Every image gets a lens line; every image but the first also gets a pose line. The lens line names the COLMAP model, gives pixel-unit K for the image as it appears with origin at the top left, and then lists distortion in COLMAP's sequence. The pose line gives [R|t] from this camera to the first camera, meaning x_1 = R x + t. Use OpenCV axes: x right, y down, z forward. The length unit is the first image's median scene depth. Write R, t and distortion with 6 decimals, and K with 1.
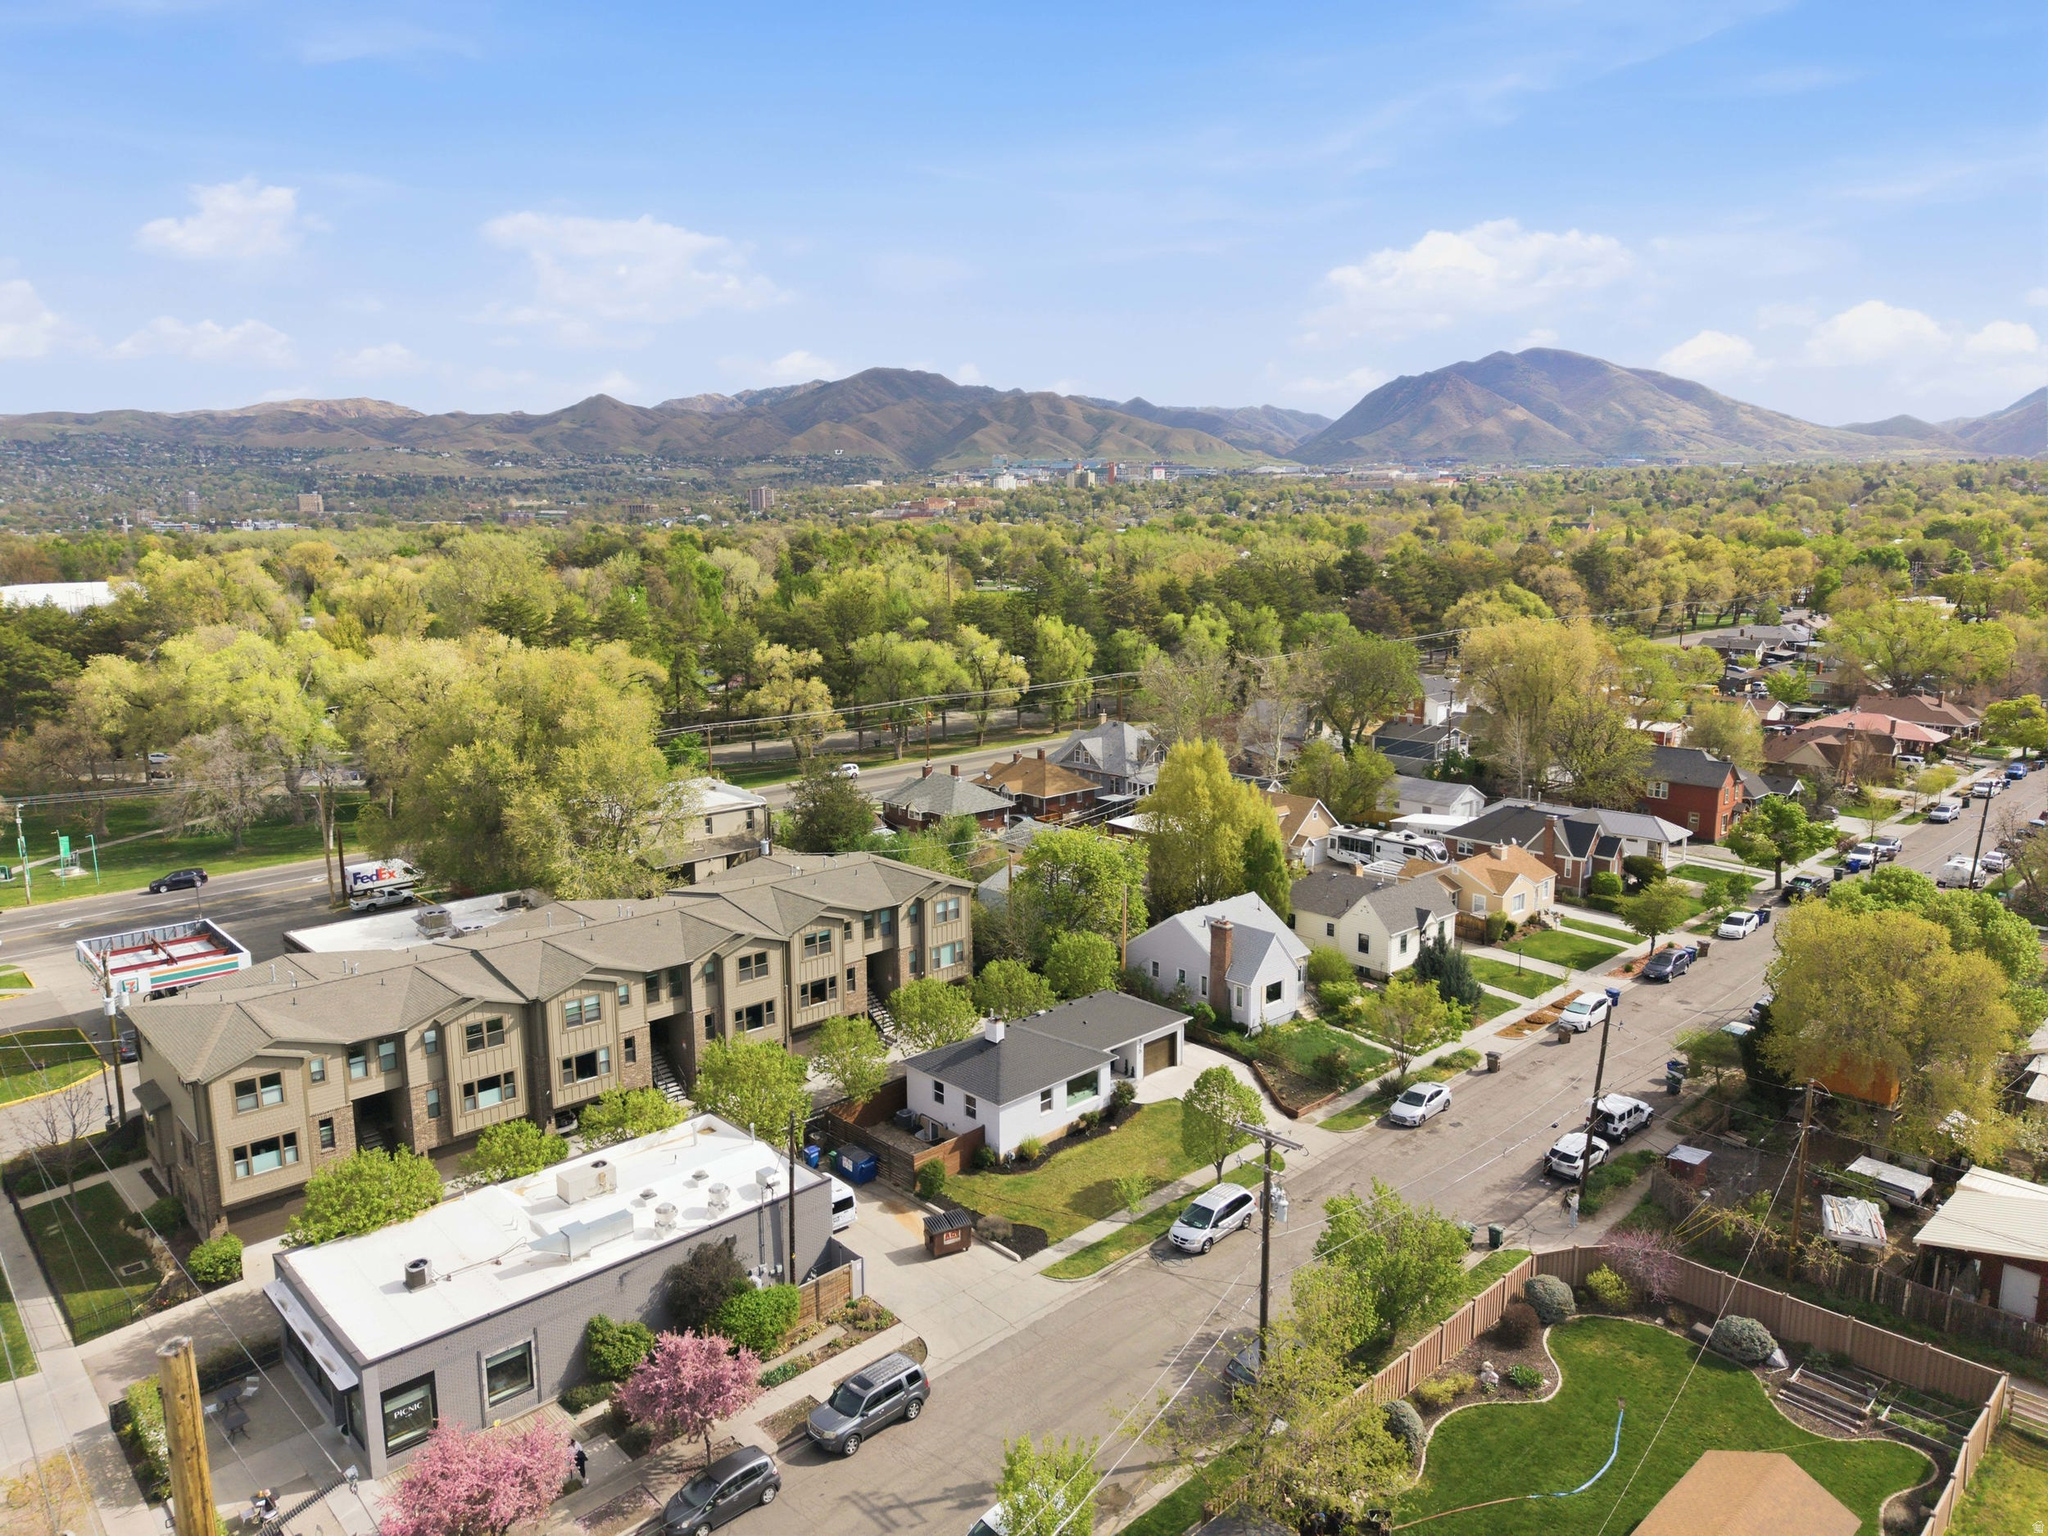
lens RADIAL K [[1385.5, 0, 1022.9], [0, 1385.5, 767.5], [0, 0, 1]] dist [-0.003095, -0.000867]
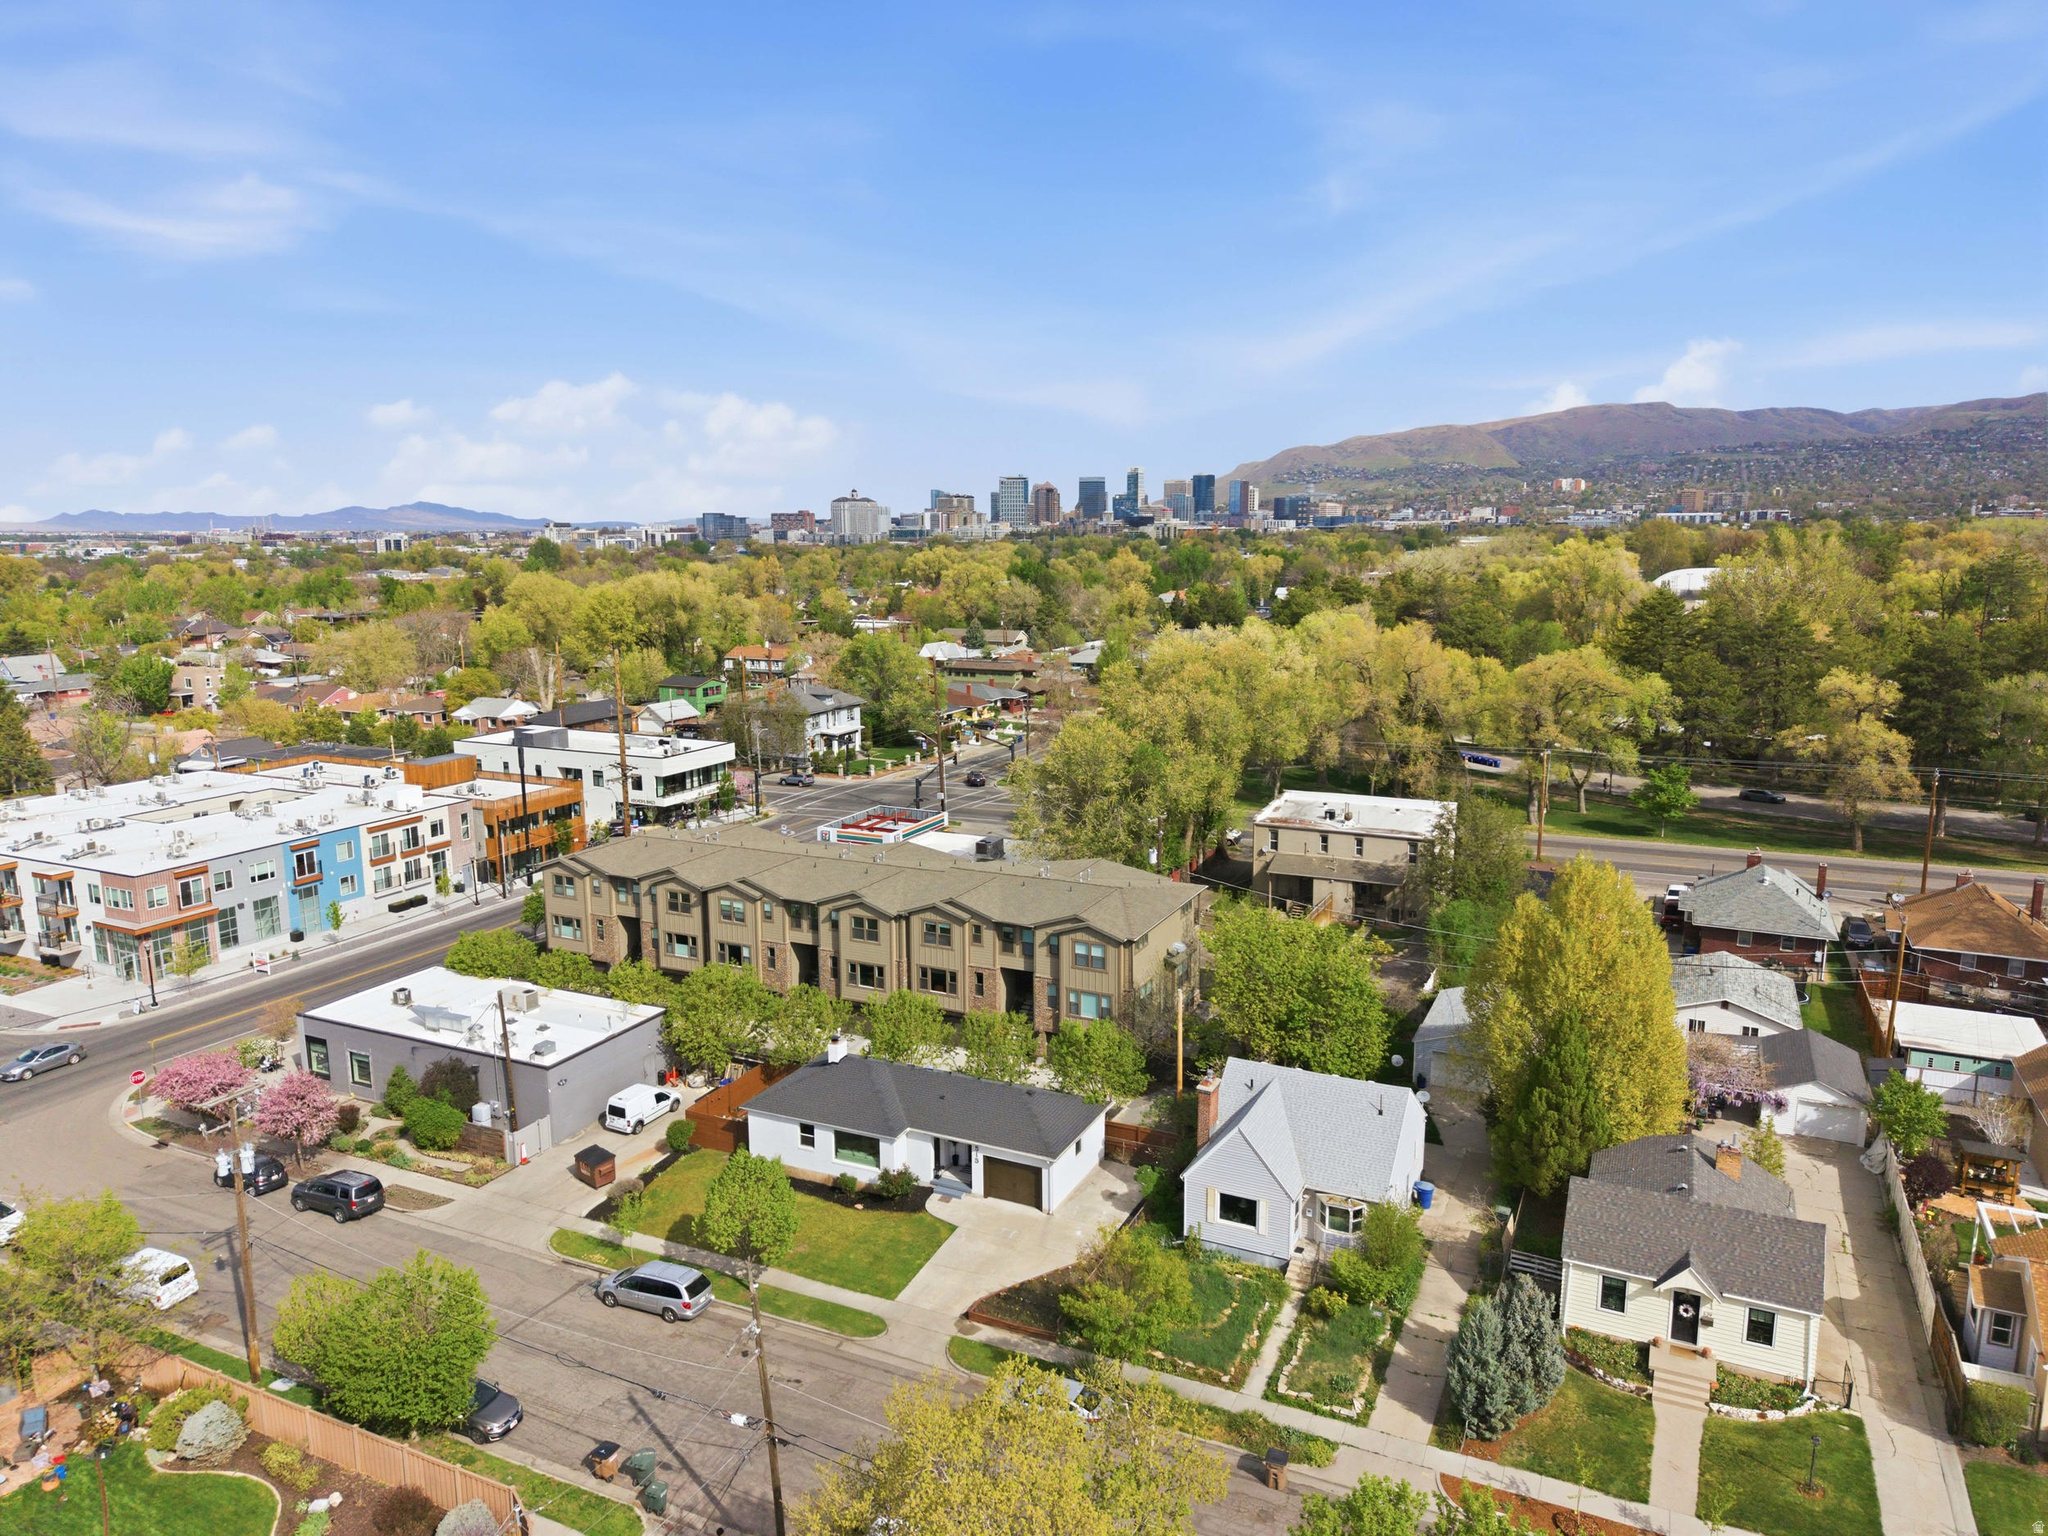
lens RADIAL K [[1385.5, 0, 1020.2], [0, 1385.5, 769.0], [0, 0, 1]] dist [-0.003095, -0.000867]
pose [[0.342743, 0.166930, -0.924479, 0.872246], [-0.157654, 0.980350, 0.118570, -0.132671], [0.926106, 0.105109, 0.362326, 0.753922]]
